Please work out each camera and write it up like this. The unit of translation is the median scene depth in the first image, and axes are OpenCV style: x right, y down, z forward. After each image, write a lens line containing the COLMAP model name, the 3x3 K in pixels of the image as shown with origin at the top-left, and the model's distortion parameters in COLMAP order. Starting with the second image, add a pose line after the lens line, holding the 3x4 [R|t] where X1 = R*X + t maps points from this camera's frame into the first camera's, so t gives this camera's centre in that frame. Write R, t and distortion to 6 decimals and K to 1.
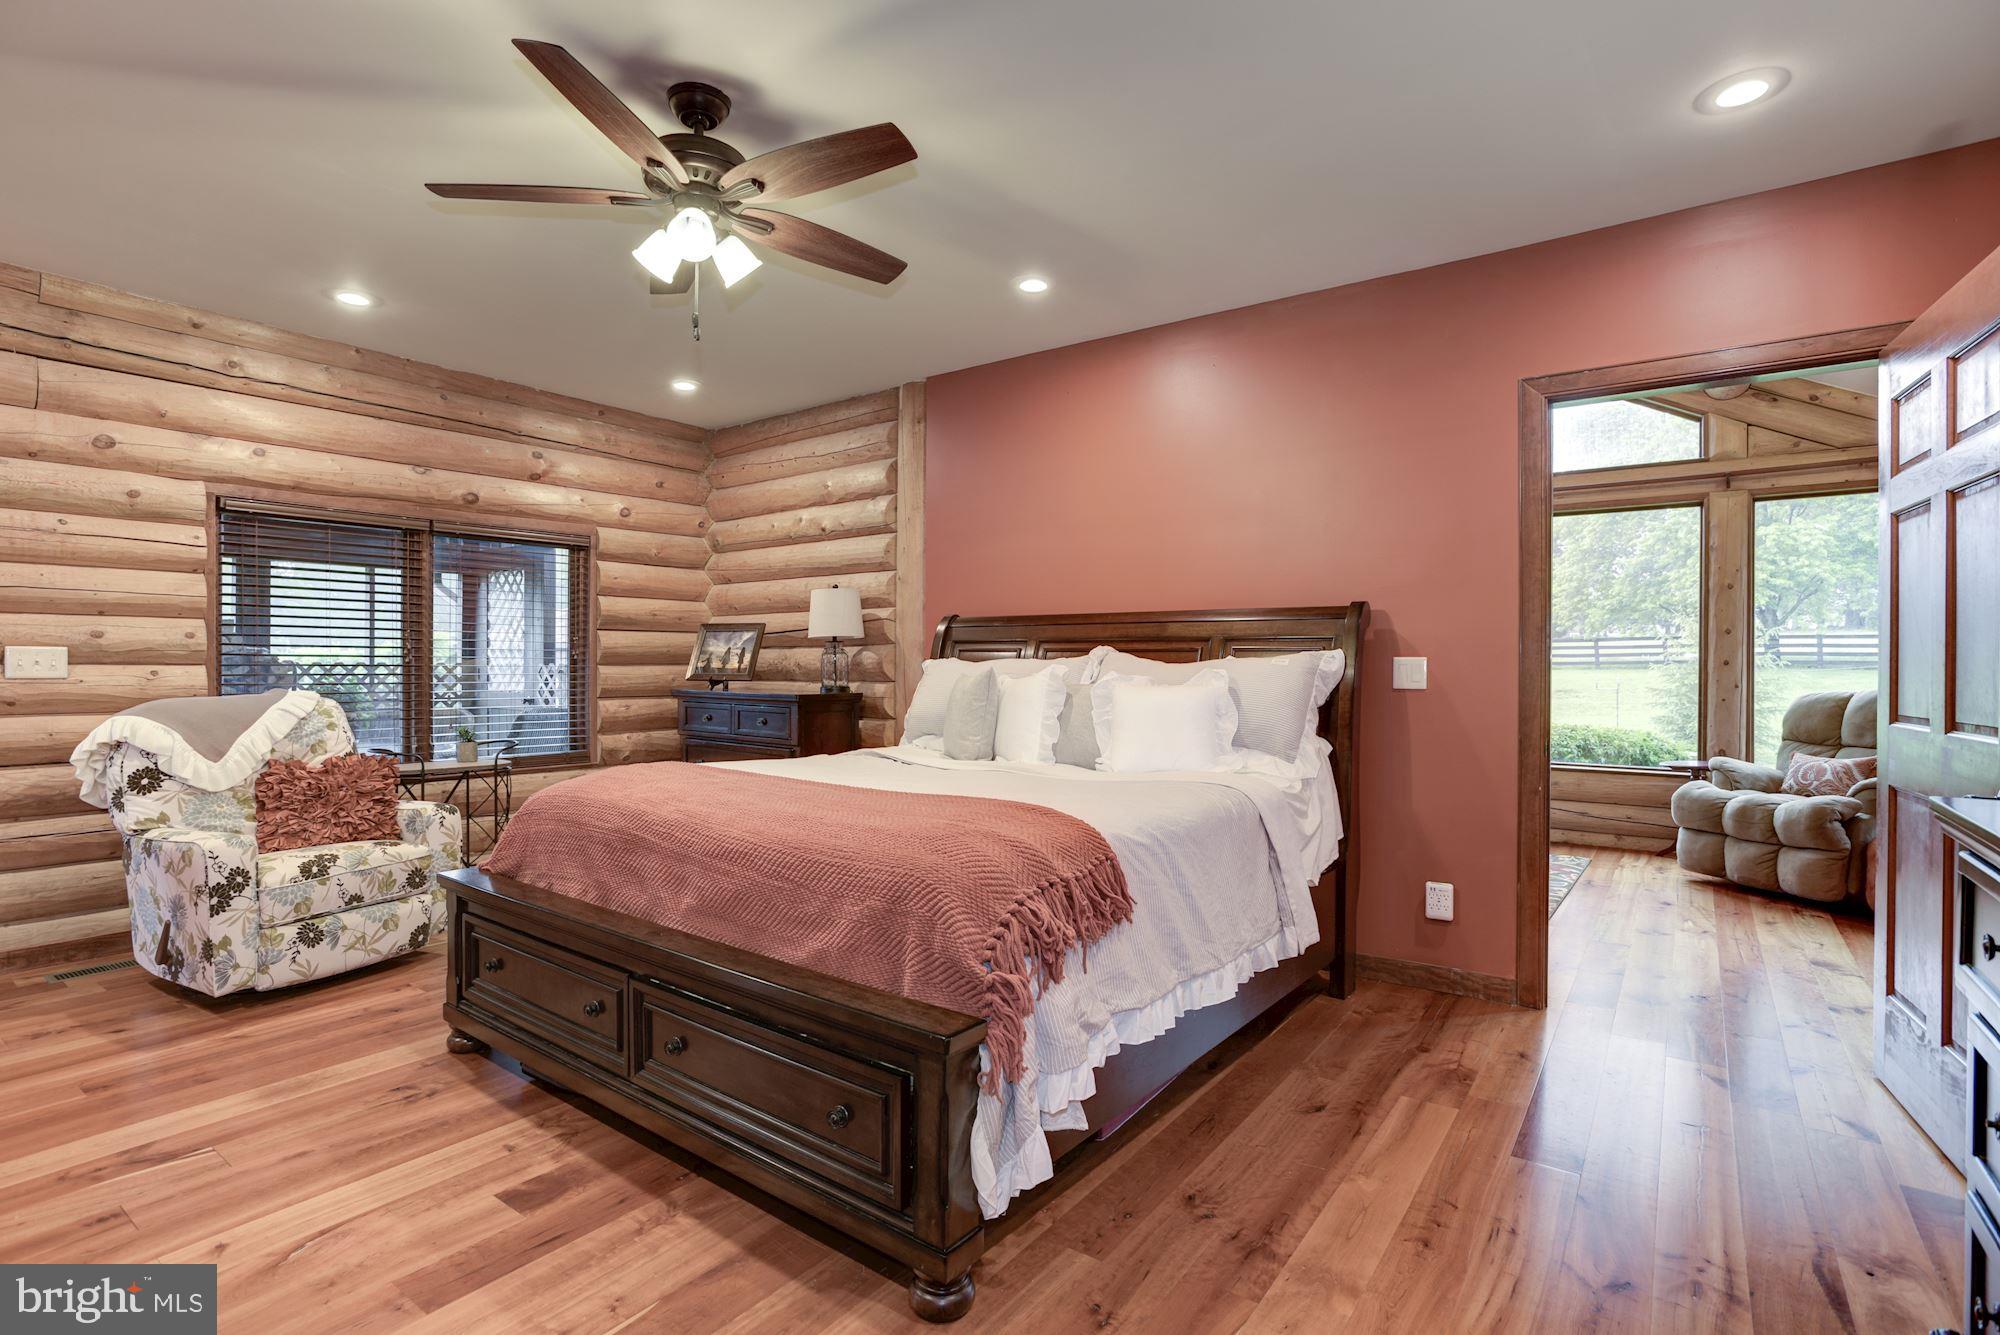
lens RADIAL K [[959.0, 0, 993.4], [0, 959.0, 667.0], [0, 0, 1]] dist [-0.053420, 0.025153]
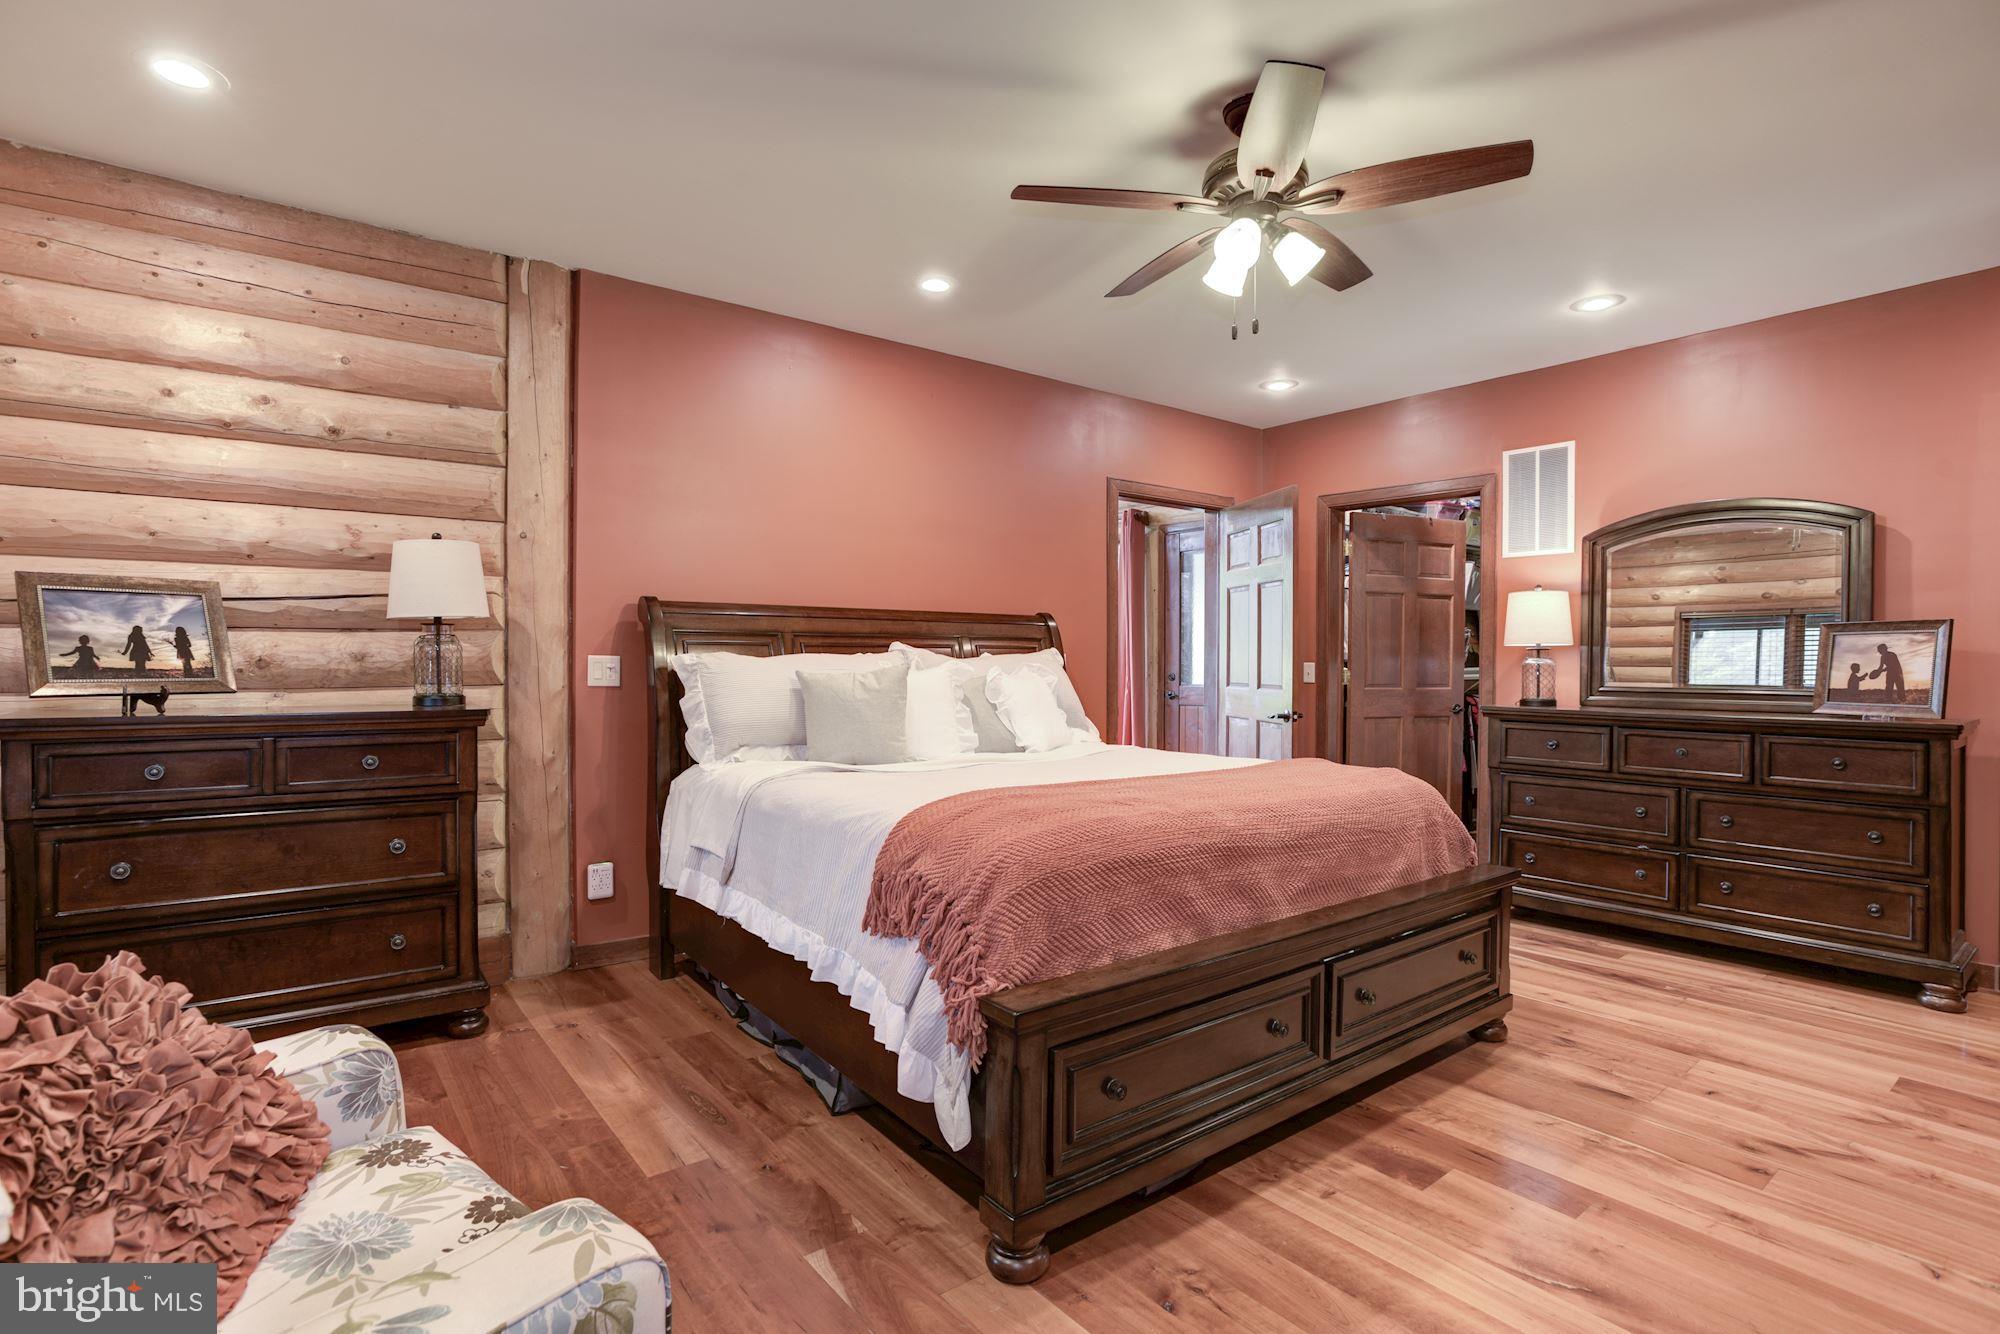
lens RADIAL K [[959.0, 0, 988.6], [0, 959.0, 671.9], [0, 0, 1]] dist [-0.053420, 0.025153]
pose [[0.272476, -0.017708, 0.961999, -0.851361], [-0.001470, 0.999822, 0.018821, -0.008862], [-0.962161, -0.006542, 0.272402, 0.616107]]
